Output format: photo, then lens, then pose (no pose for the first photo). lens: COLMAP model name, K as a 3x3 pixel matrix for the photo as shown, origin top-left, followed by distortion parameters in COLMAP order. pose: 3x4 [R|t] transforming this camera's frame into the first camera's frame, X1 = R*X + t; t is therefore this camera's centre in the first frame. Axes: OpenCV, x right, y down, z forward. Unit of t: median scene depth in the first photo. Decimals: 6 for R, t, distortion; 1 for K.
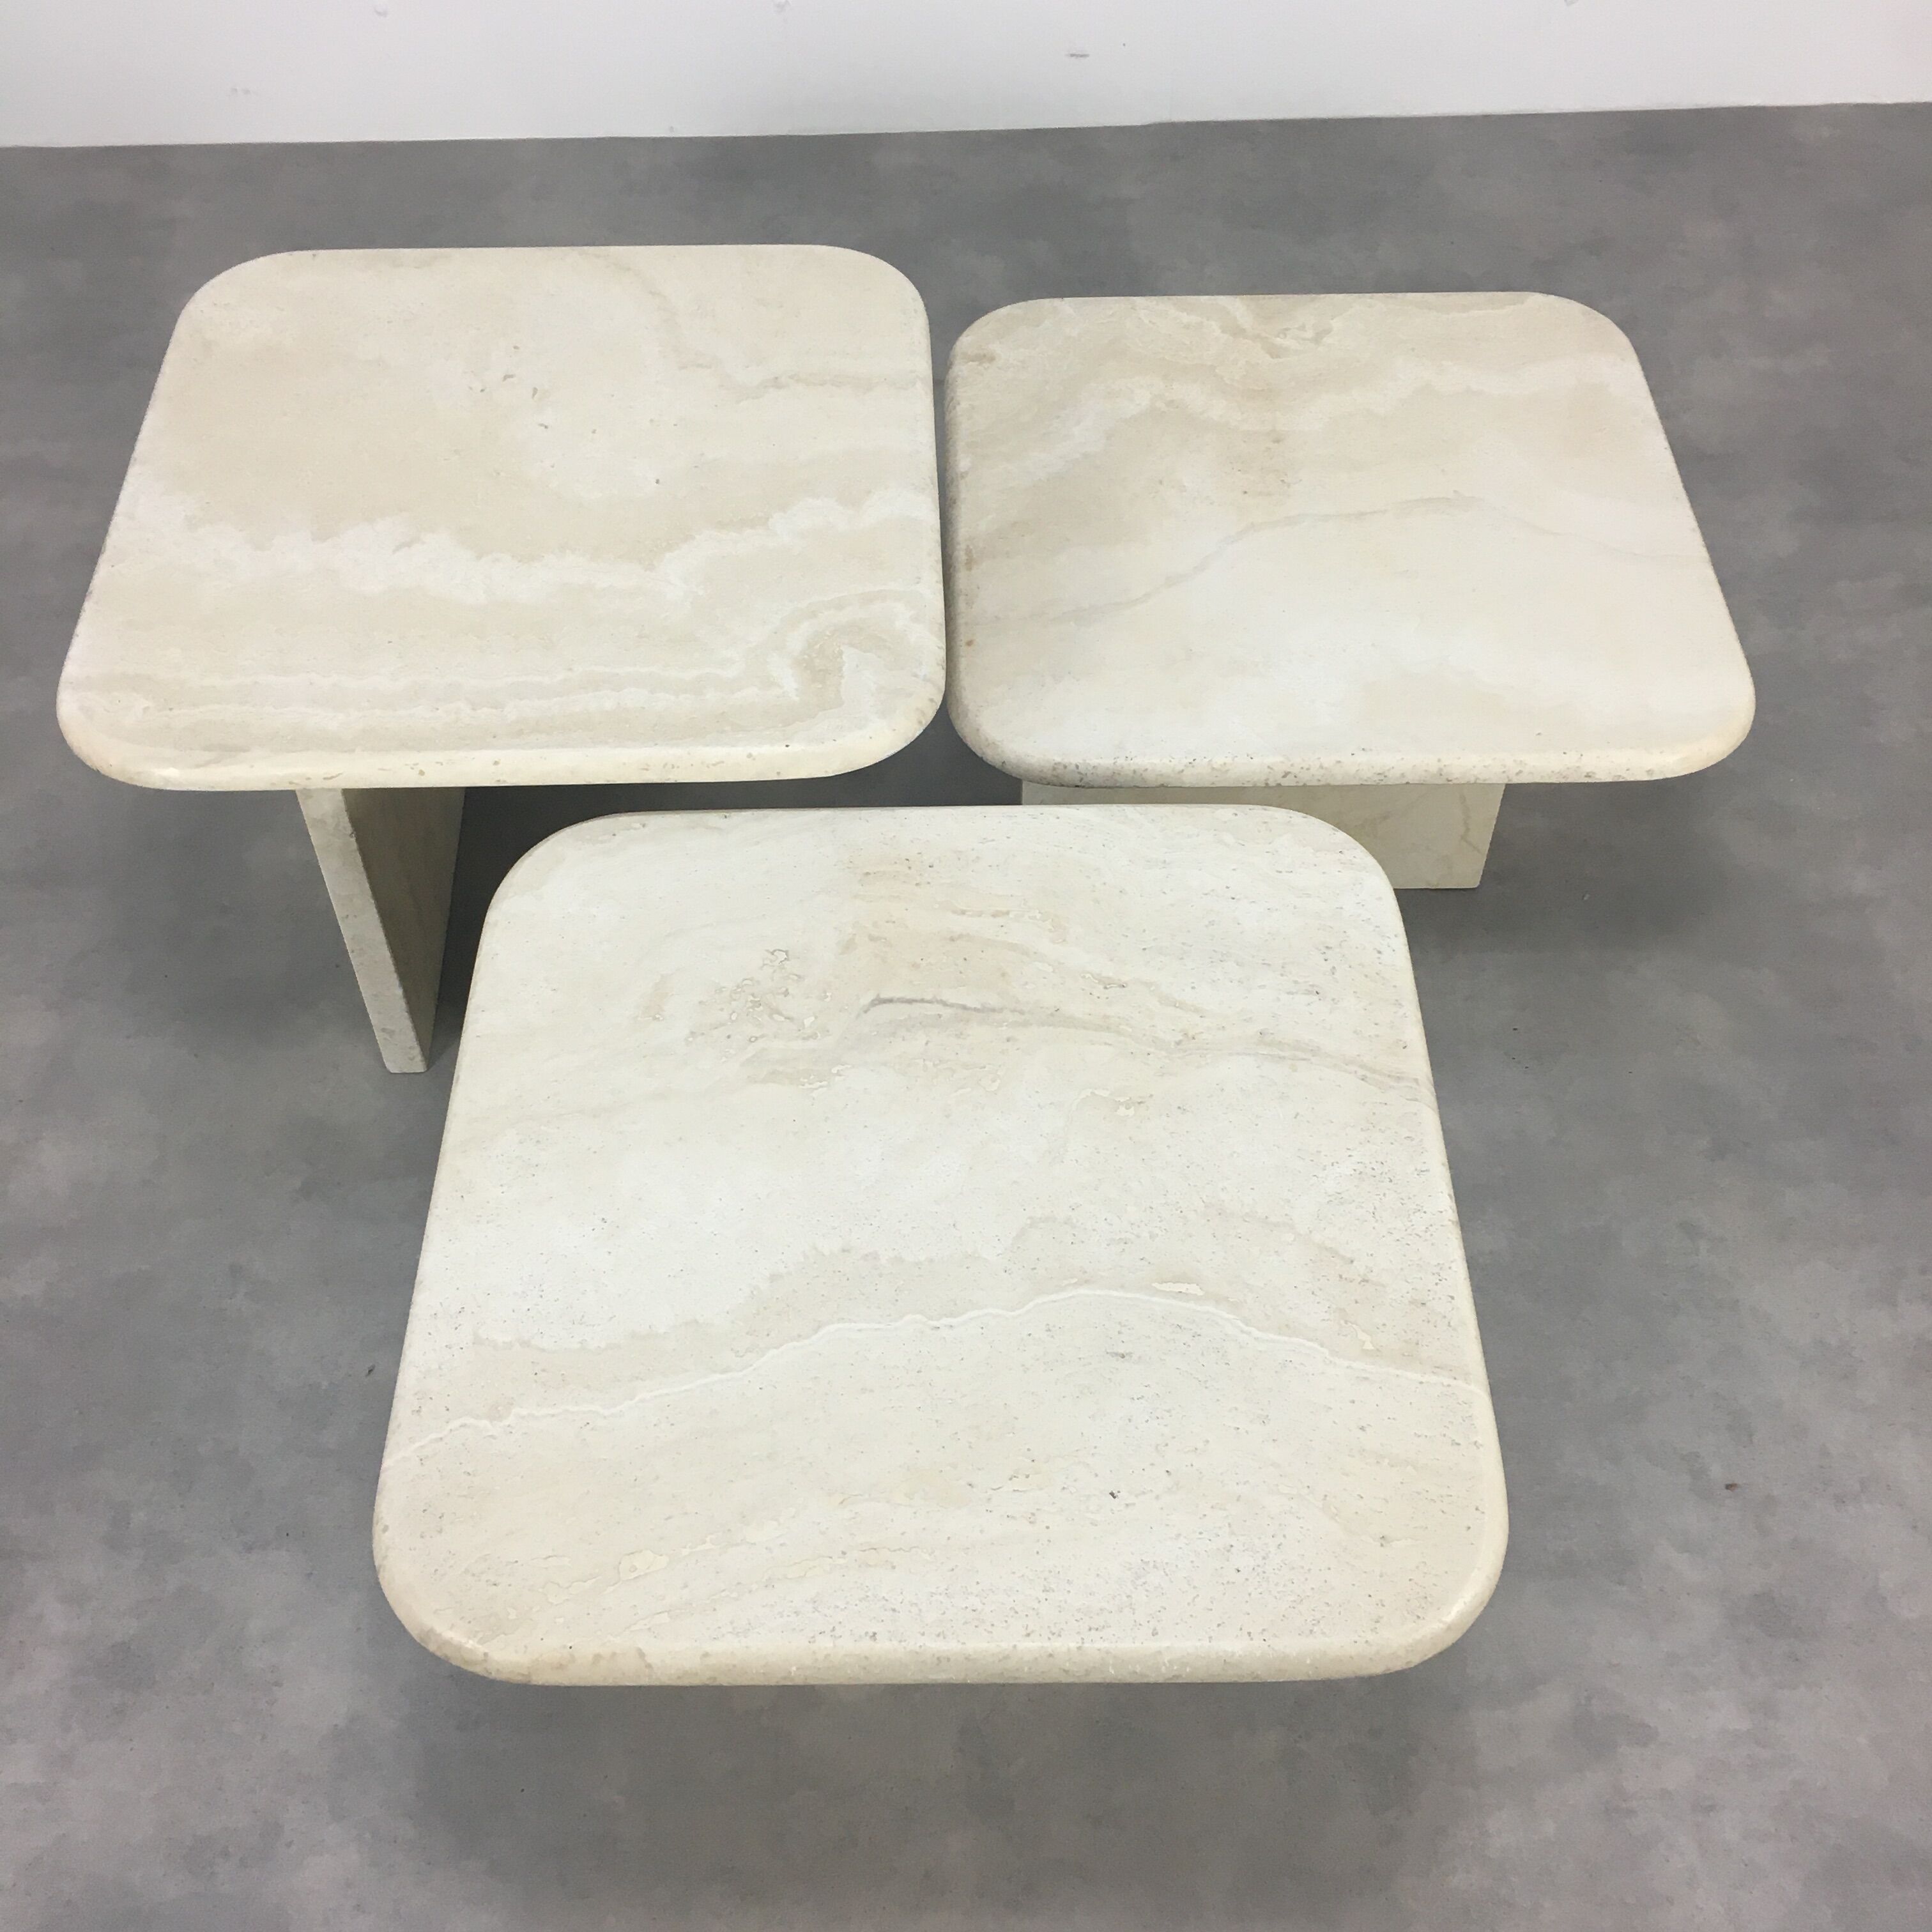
lens RADIAL K [[2209.7, 0, 971.2], [0, 2209.7, 966.2], [0, 0, 1]] dist [0.065985, -0.099168]
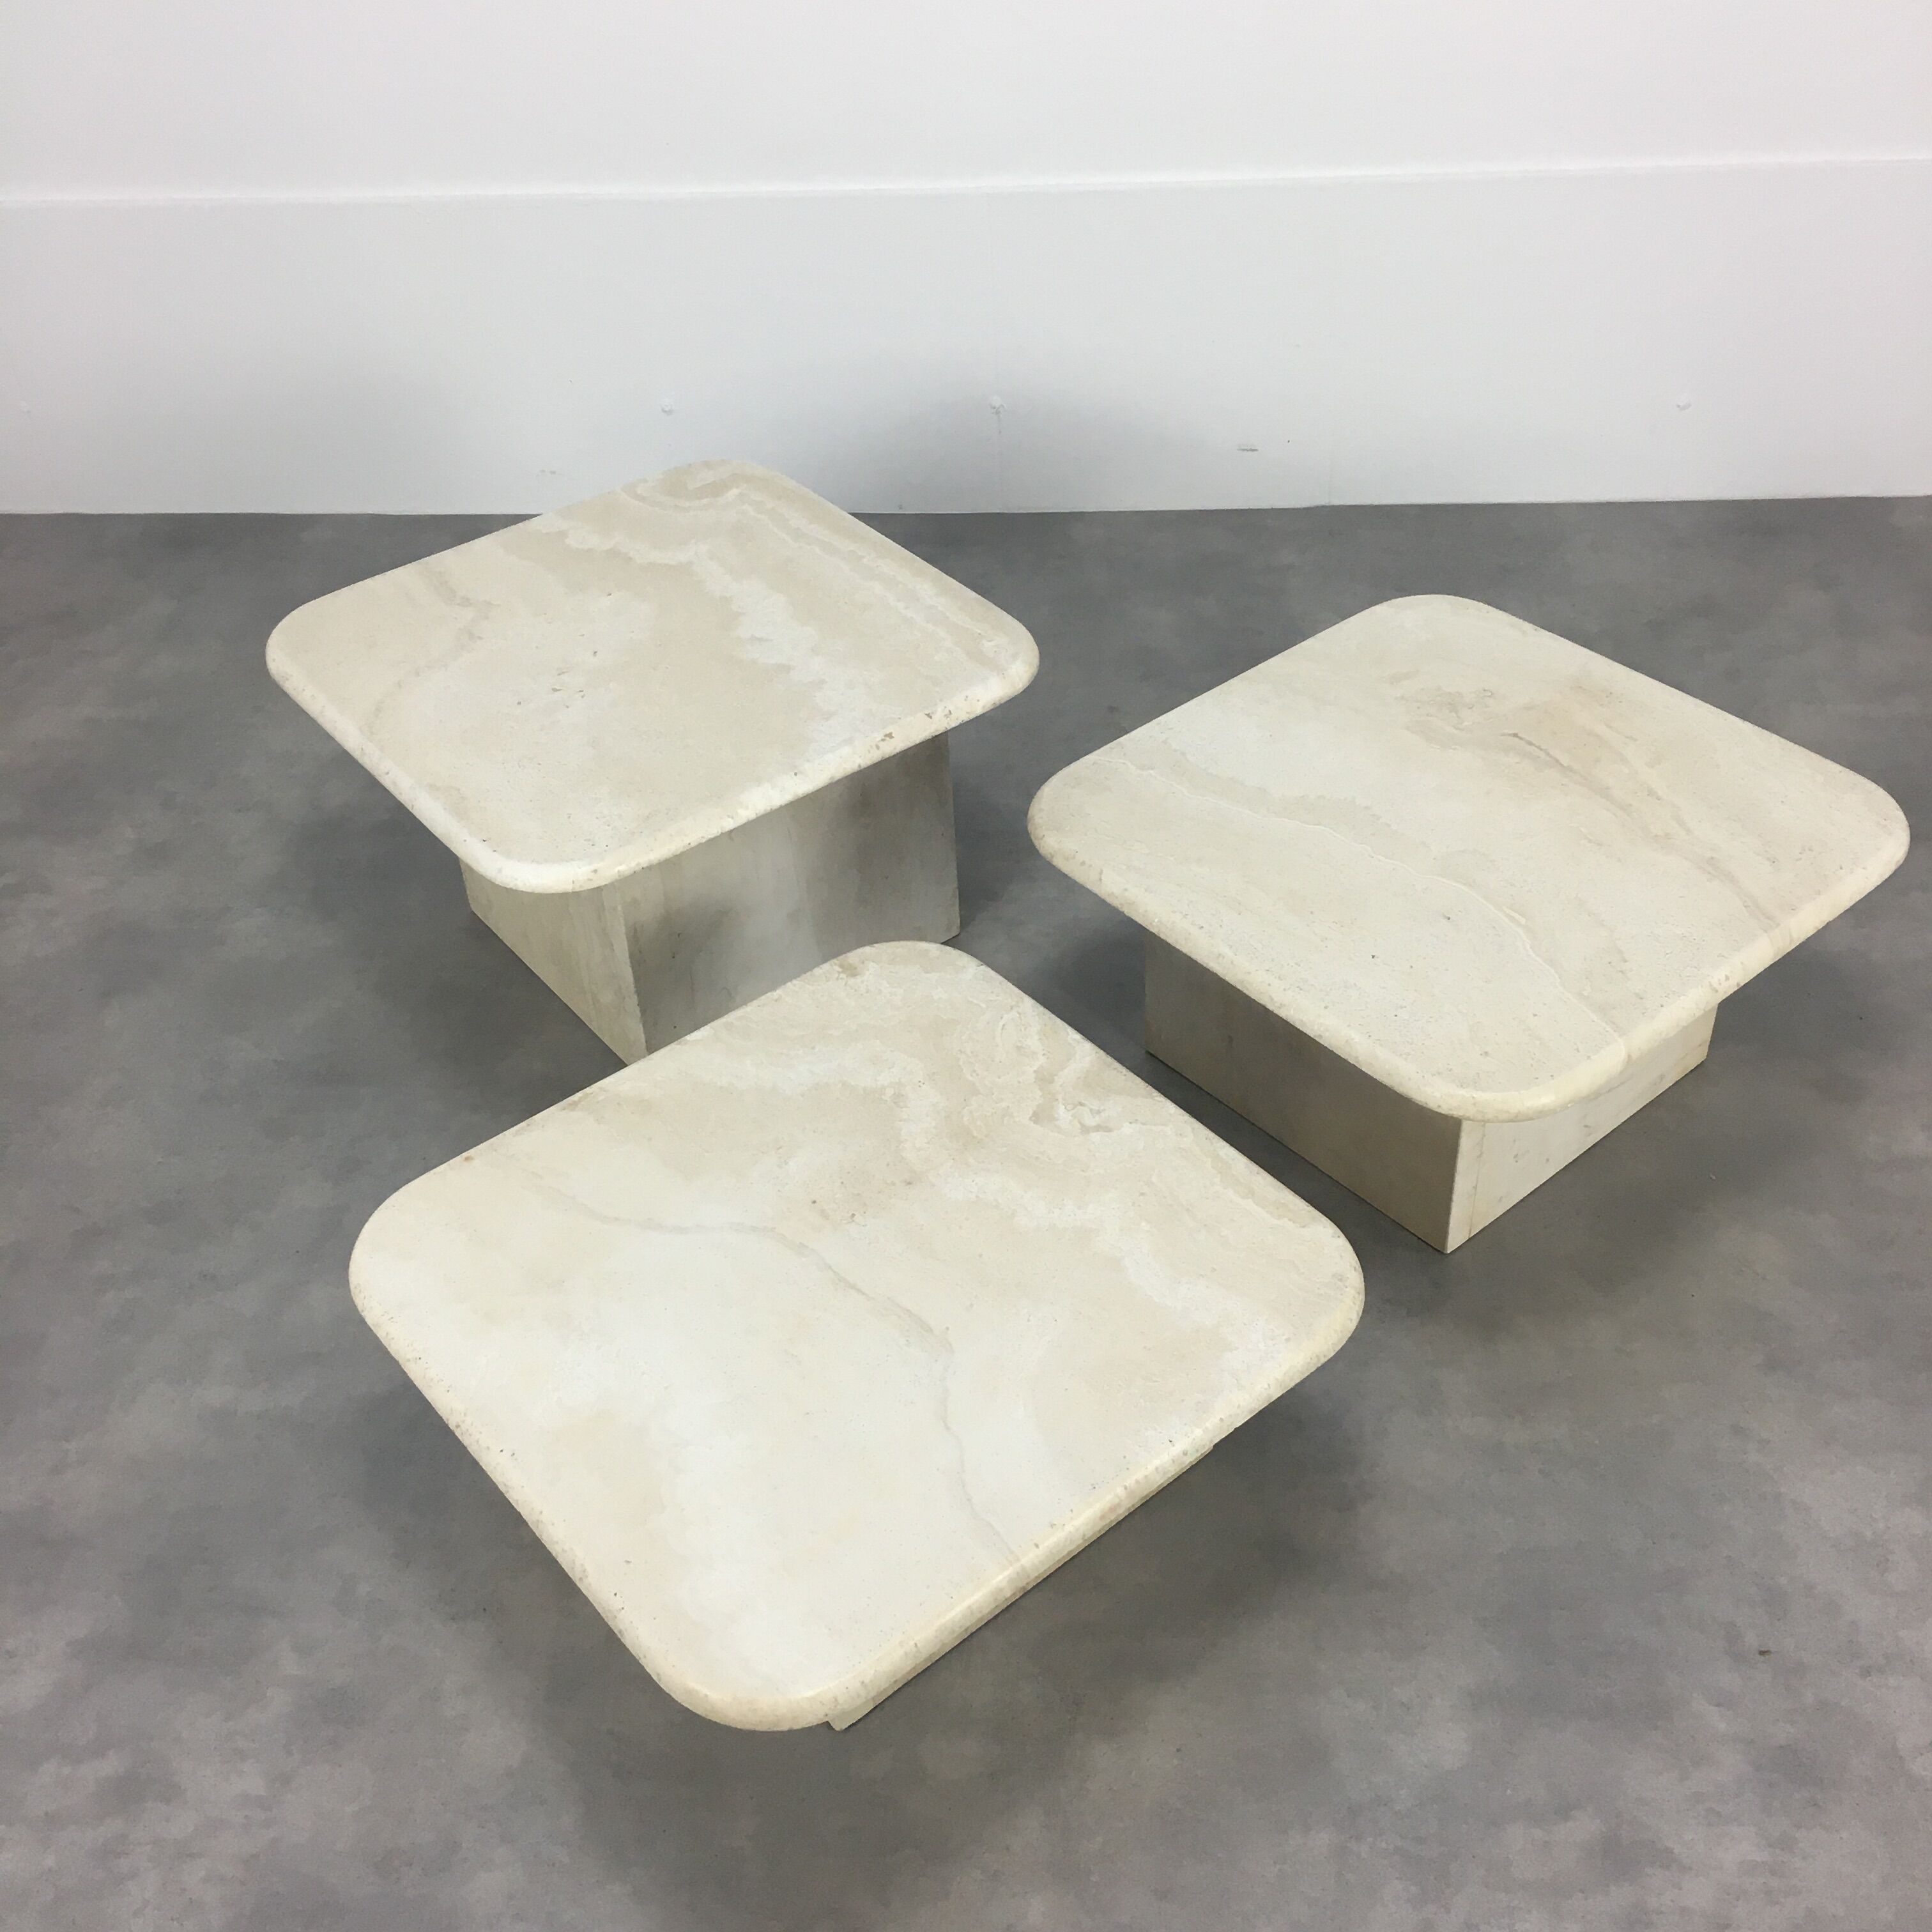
lens RADIAL K [[2209.7, 0, 971.2], [0, 2209.7, 966.2], [0, 0, 1]] dist [0.065985, -0.099168]
pose [[0.993895, 0.033440, -0.105143, 0.058888], [-0.051427, 0.983520, -0.173334, 0.115137], [0.097614, 0.177683, 0.979235, -0.180674]]
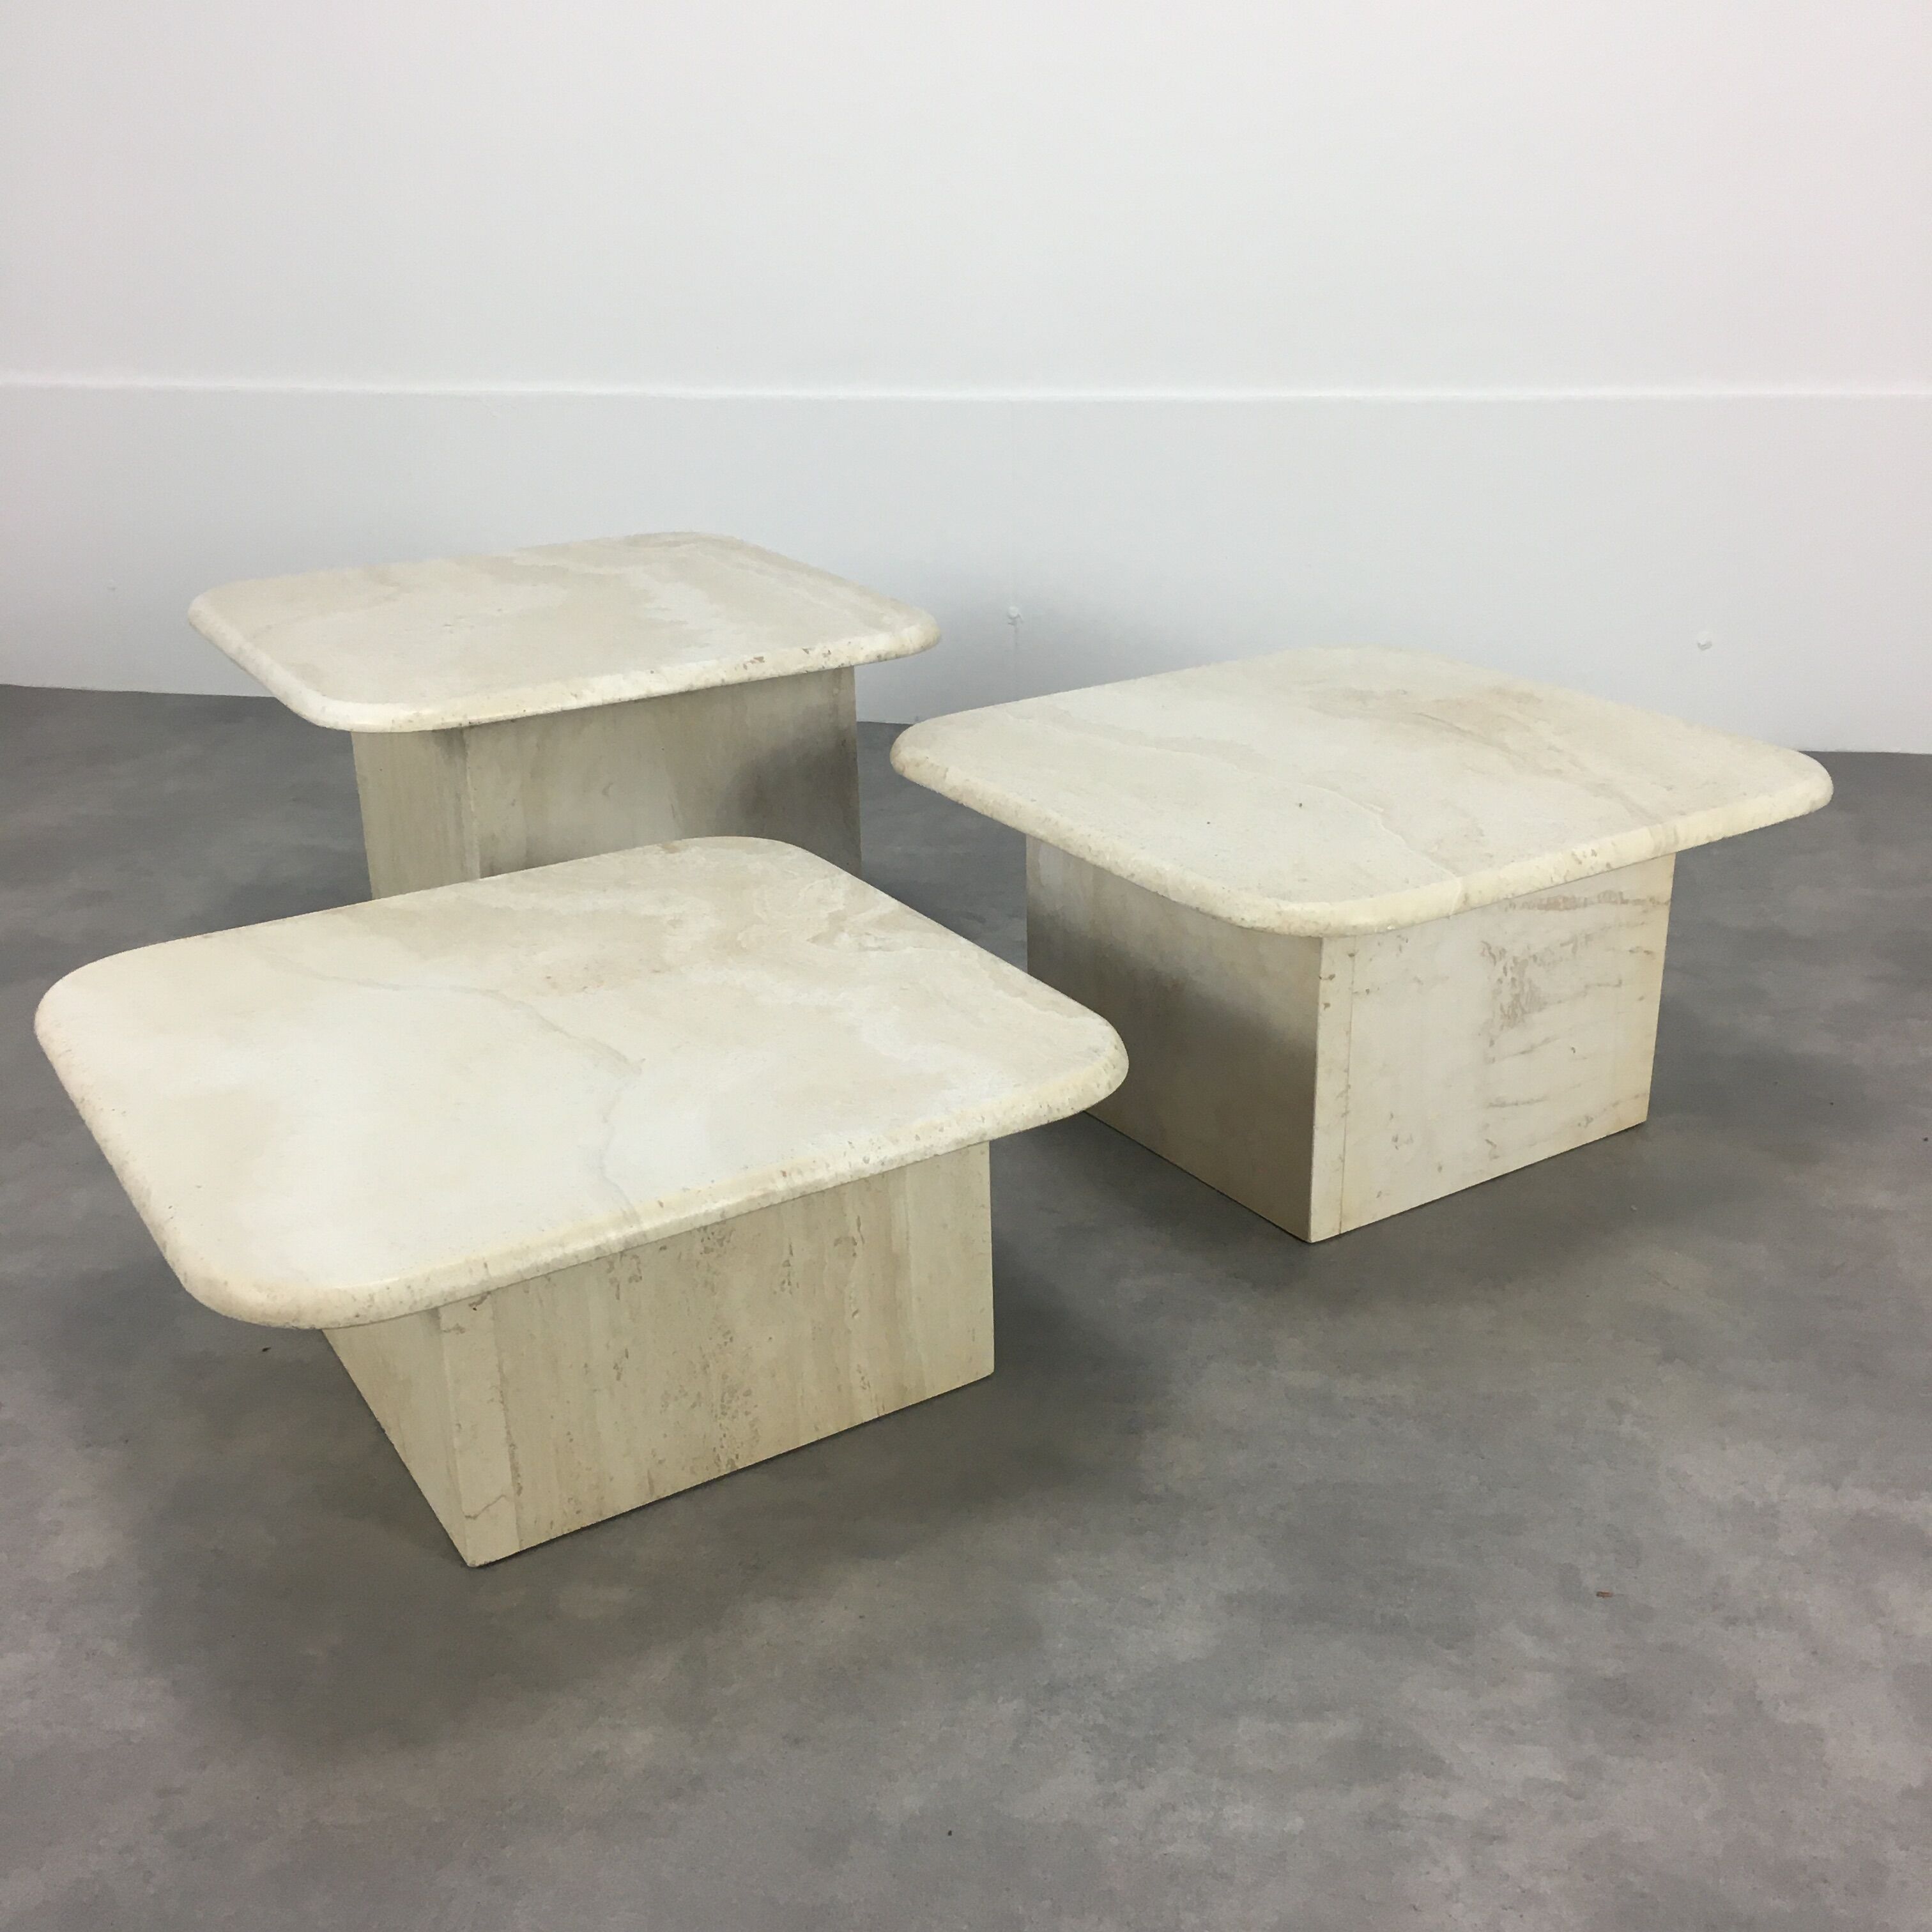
lens RADIAL K [[2209.9, 0, 966.0], [0, 2209.9, 966.0], [0, 0, 1]] dist [0.047652, -0.019717]
pose [[0.973232, 0.073430, -0.217779, 0.277508], [-0.166382, 0.878807, -0.447231, 0.466596], [0.158546, 0.471494, 0.867500, 0.078035]]
